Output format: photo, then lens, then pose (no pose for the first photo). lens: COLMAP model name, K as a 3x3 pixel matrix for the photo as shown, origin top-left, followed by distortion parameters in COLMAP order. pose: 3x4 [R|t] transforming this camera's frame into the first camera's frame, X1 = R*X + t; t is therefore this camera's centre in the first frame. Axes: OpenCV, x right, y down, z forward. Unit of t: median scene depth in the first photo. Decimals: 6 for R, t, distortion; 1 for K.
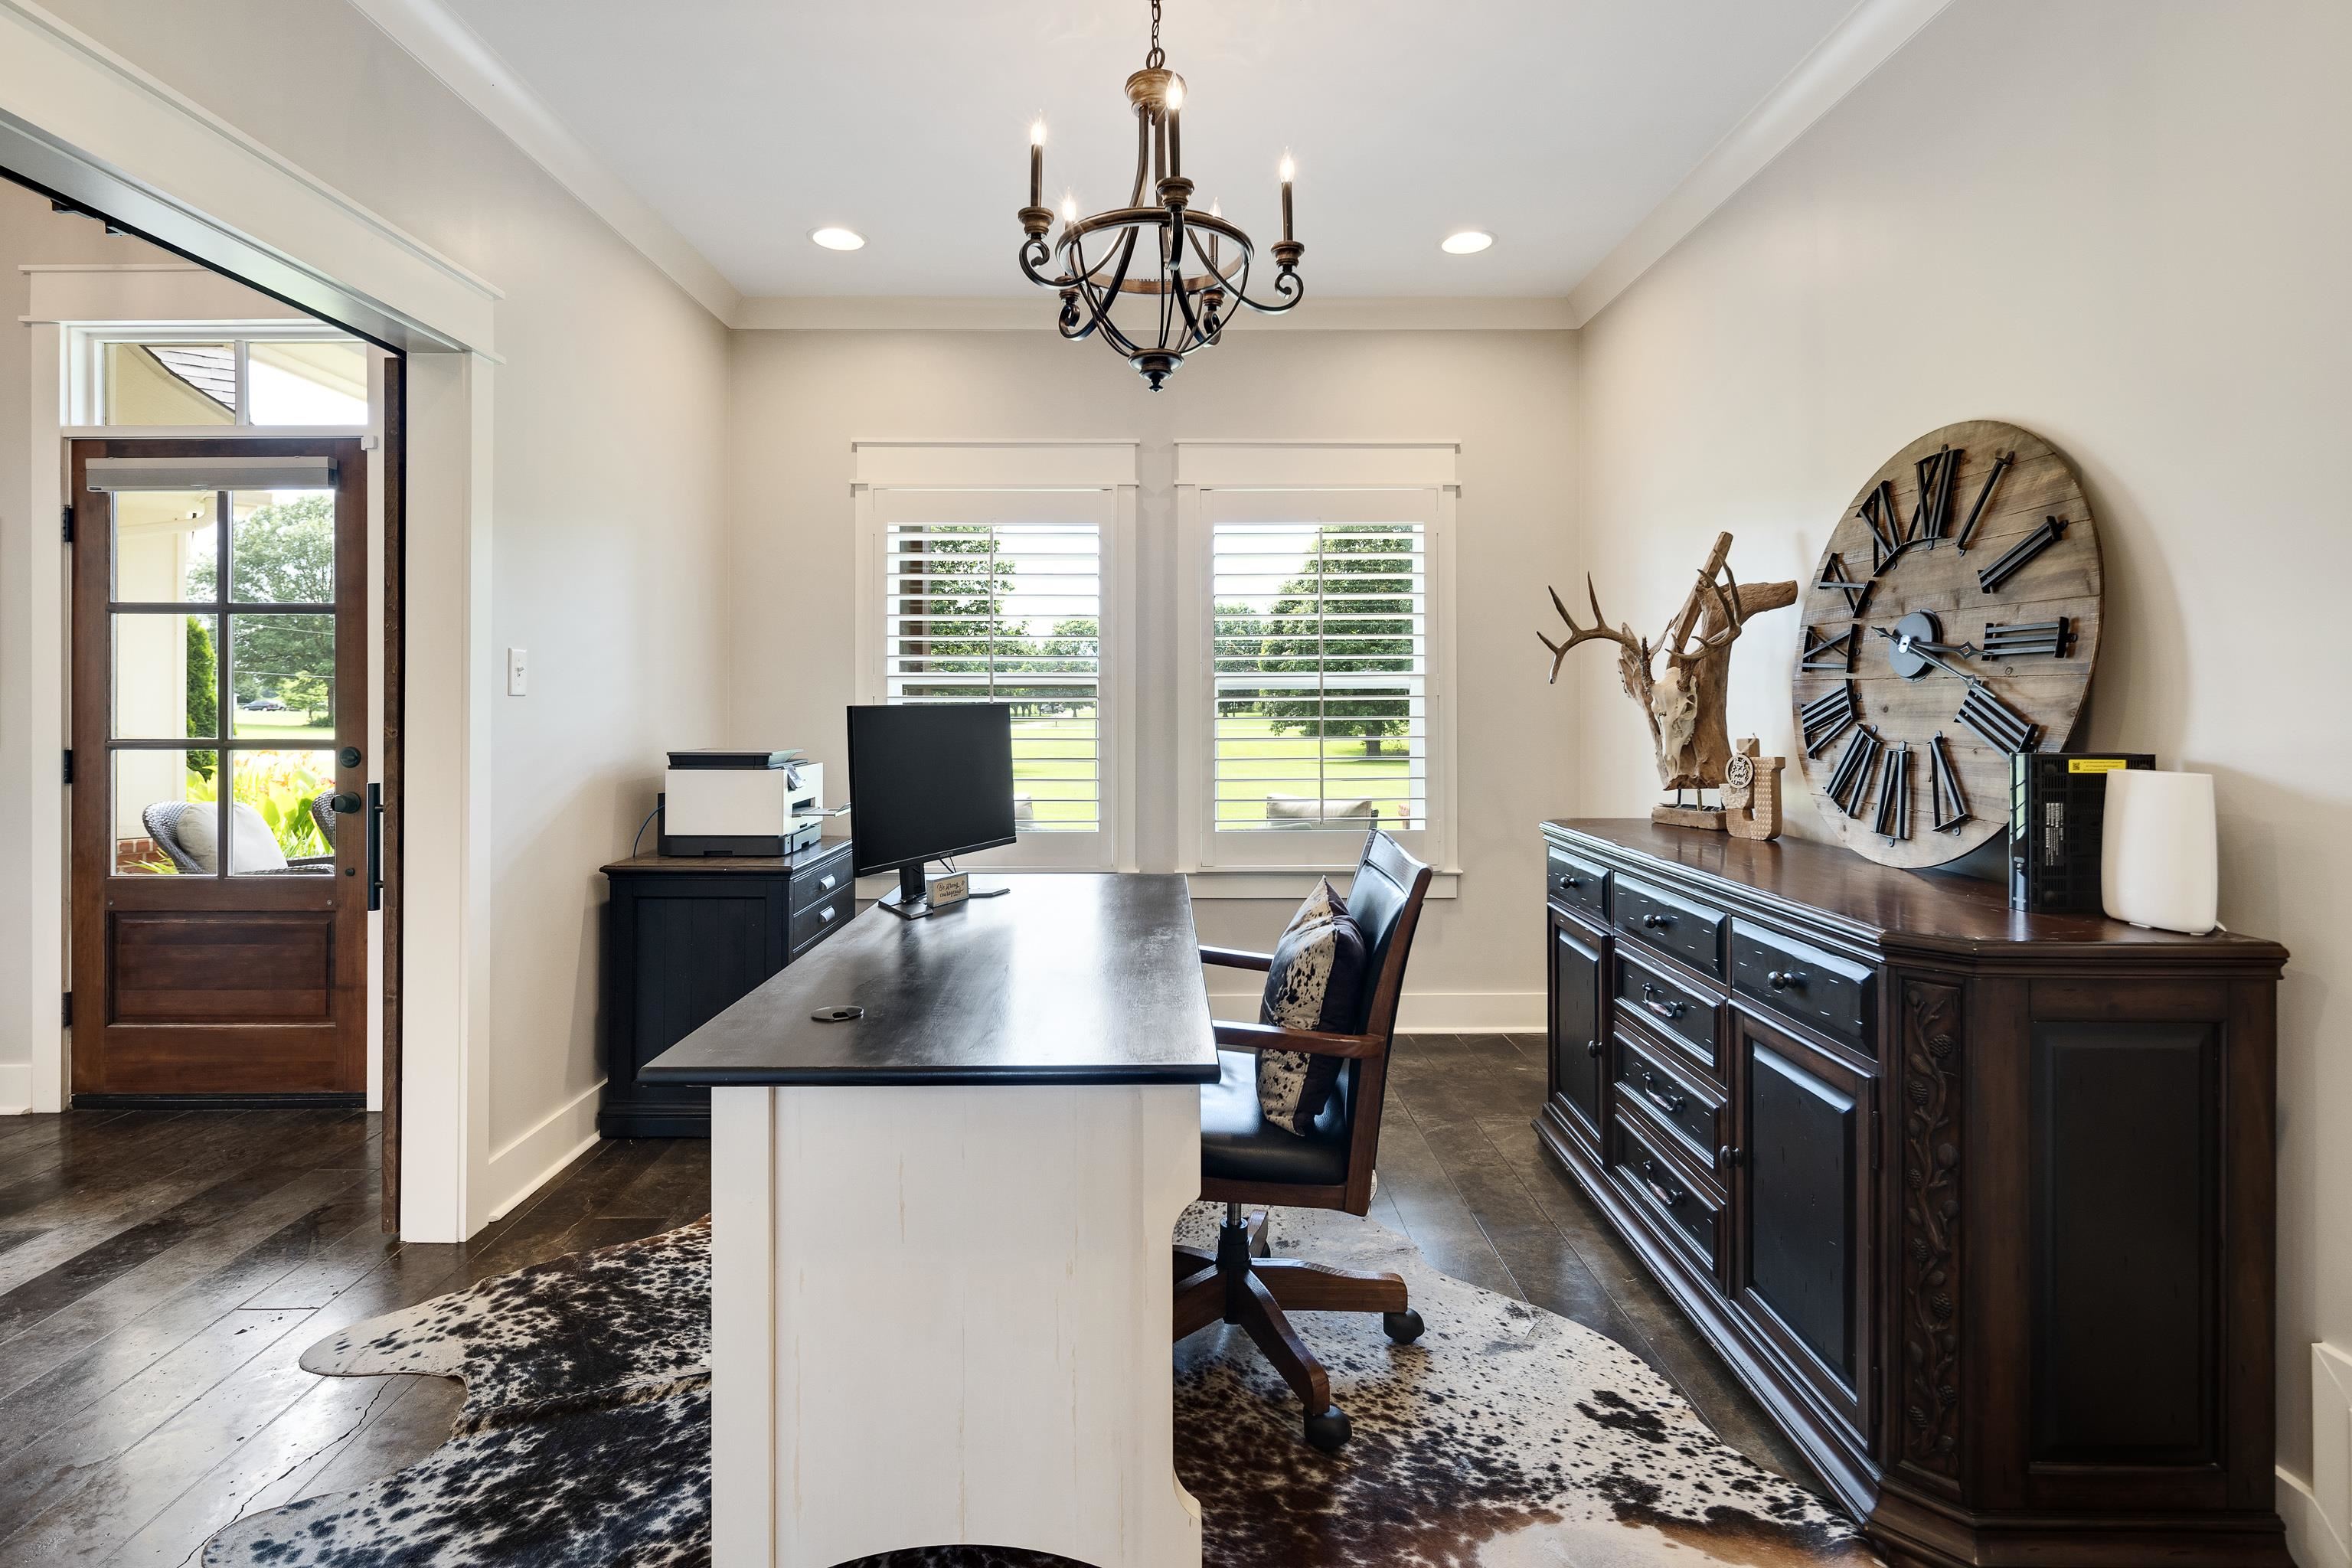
lens RADIAL K [[1140.0, 0, 1172.0], [0, 1140.0, 697.4], [0, 0, 1]] dist [-0.002878, -0.000975]
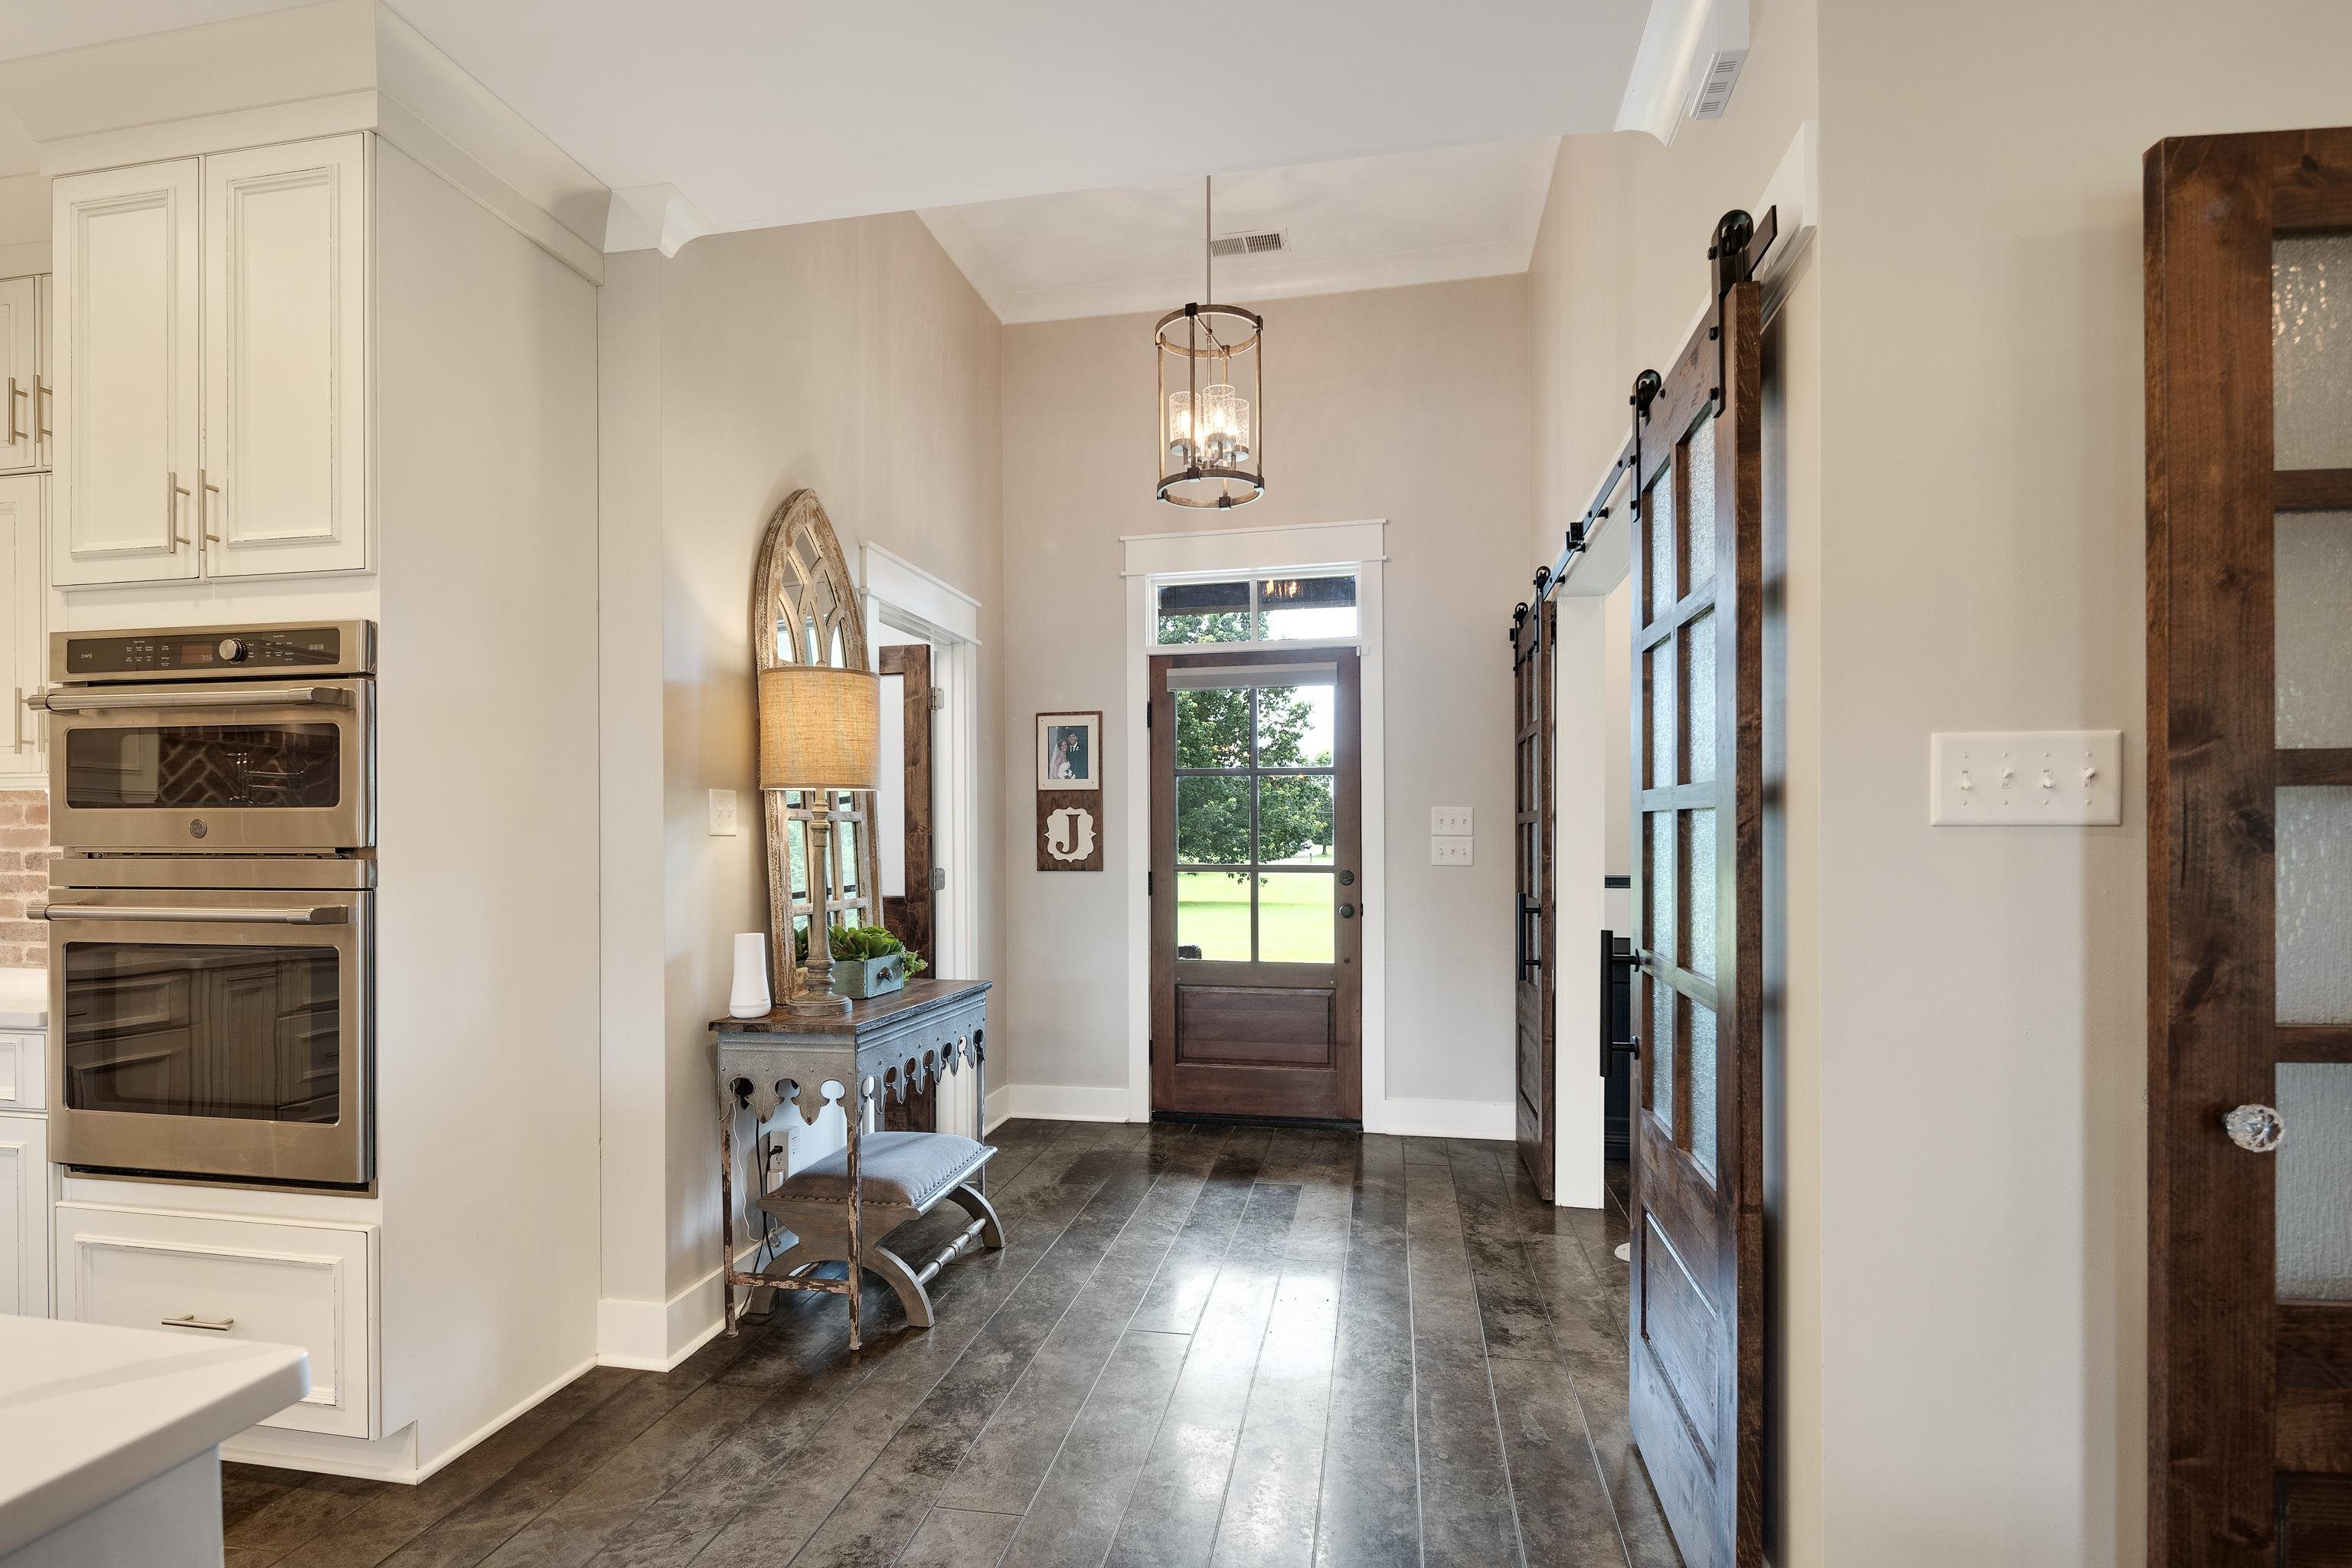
lens RADIAL K [[1134.9, 0, 1169.9], [0, 1134.9, 829.9], [0, 0, 1]] dist [-0.001514, -0.000572]
pose [[0.977388, -0.002969, -0.211433, -0.943792], [0.001854, 0.999983, -0.005470, 0.002106], [0.211445, 0.004954, 0.977377, -0.592421]]
